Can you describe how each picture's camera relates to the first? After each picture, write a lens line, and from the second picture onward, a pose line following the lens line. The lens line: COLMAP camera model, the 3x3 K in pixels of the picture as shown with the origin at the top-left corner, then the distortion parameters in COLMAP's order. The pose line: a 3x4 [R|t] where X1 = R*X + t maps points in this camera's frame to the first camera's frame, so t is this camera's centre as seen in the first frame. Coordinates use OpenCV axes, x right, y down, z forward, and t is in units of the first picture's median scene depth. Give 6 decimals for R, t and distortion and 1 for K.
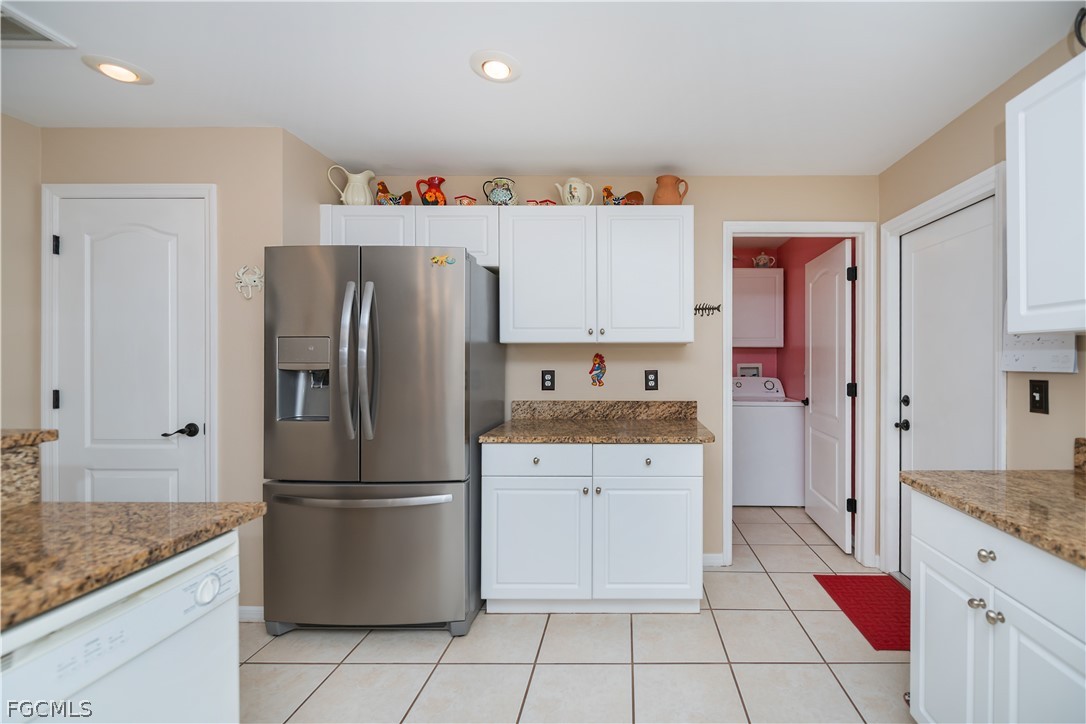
lens RADIAL K [[456.8, 0, 632.6], [0, 456.8, 357.3], [0, 0, 1]] dist [-0.002907, -0.000649]
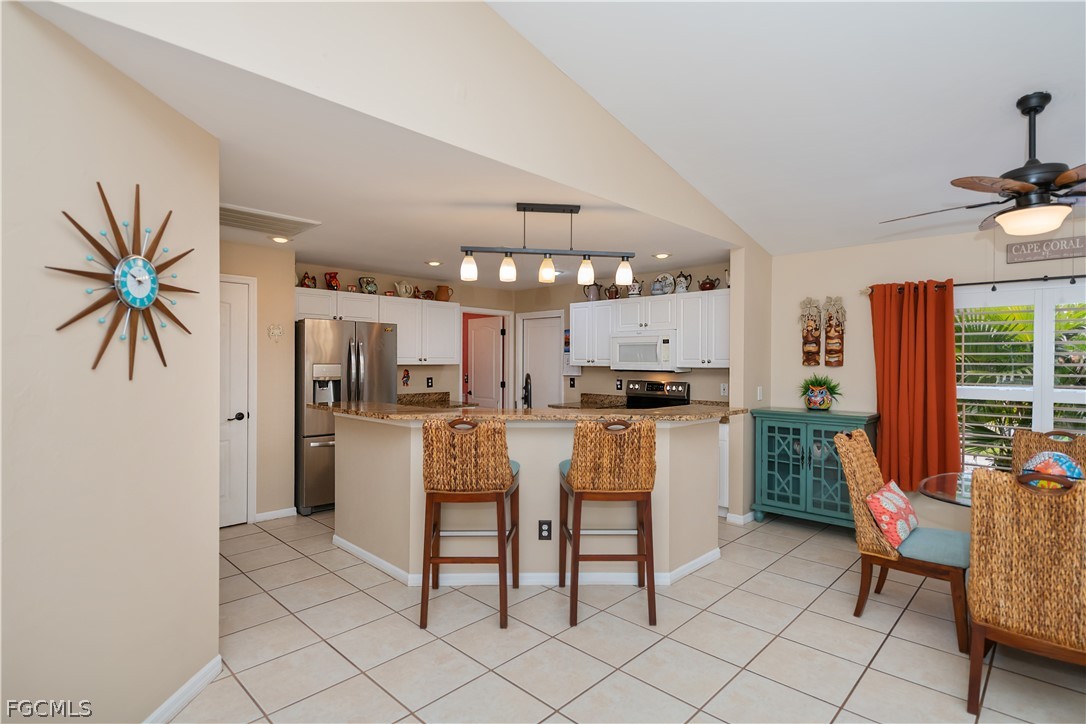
lens RADIAL K [[536.5, 0, 543.0], [0, 536.5, 362.0], [0, 0, 1]] dist [0.000101, 0.000018]
pose [[0.705049, 0.000785, 0.709158, -1.336110], [-0.003176, 0.999993, 0.002051, -0.047908], [-0.709151, -0.003699, 0.705047, -1.060389]]
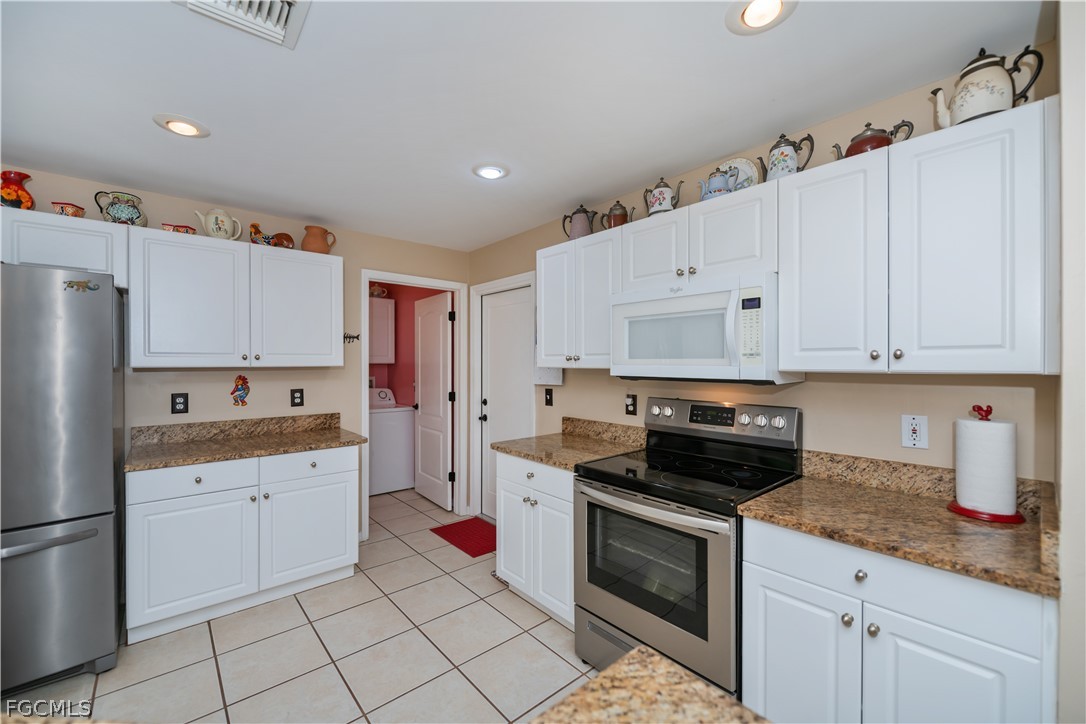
lens RADIAL K [[431.6, 0, 543.0], [0, 431.6, 362.0], [0, 0, 1]] dist [-0.000690, -0.000219]
pose [[0.755728, -0.000253, 0.654886, -0.211898], [0.001691, 0.999997, -0.001565, -0.038595], [-0.654884, 0.002290, 0.755726, -0.239084]]
